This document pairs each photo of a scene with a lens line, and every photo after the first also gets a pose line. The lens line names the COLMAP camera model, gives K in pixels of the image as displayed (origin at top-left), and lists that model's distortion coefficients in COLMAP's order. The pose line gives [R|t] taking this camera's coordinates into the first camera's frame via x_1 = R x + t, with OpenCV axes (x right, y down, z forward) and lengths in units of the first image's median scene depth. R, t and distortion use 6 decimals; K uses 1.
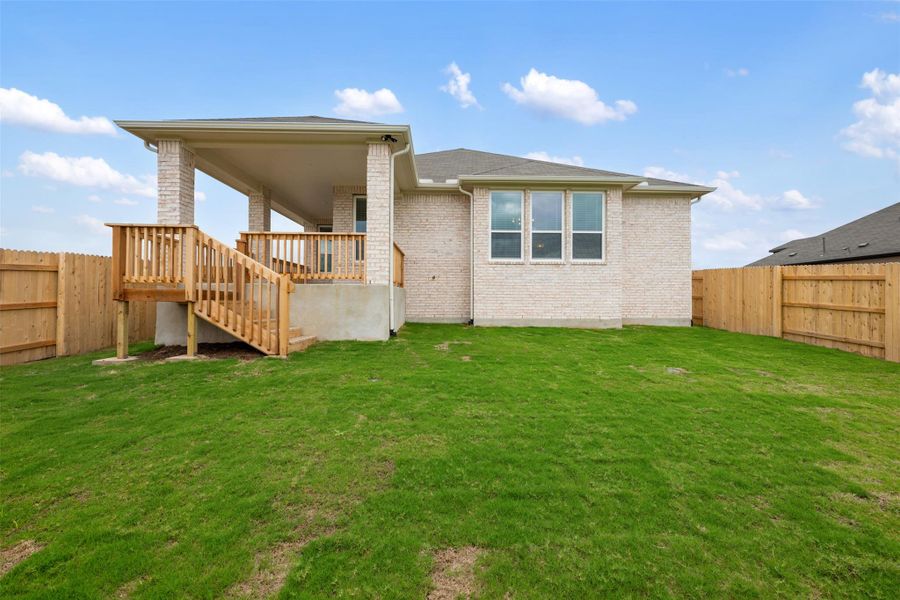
lens RADIAL K [[353.8, 0, 450.0], [0, 353.8, 300.0], [0, 0, 1]] dist [0.000196, 0.000038]
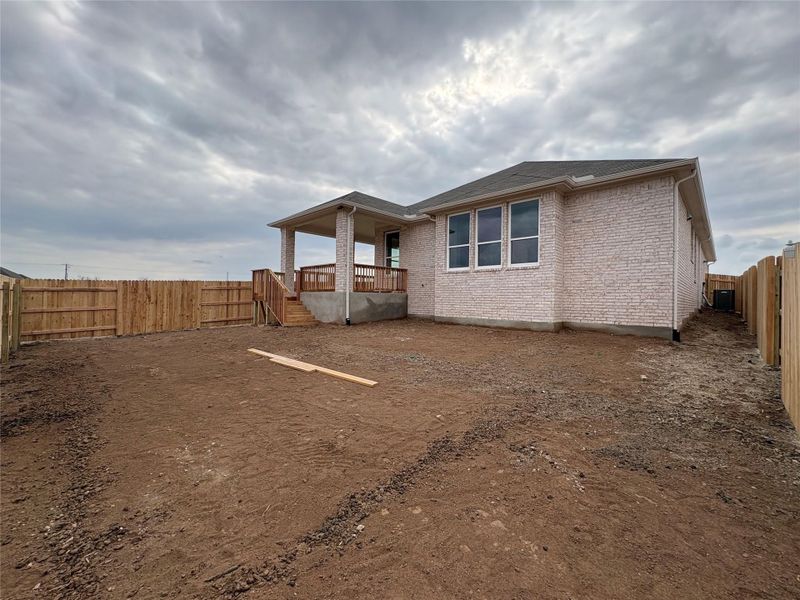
lens RADIAL K [[336.2, 0, 399.9], [0, 336.2, 298.9], [0, 0, 1]] dist [-0.002392, 0.000081]
pose [[0.702063, 0.001635, -0.712113, 0.917628], [-0.009064, 0.999937, -0.006641, -0.002143], [0.712057, 0.011117, 0.702034, 0.044419]]
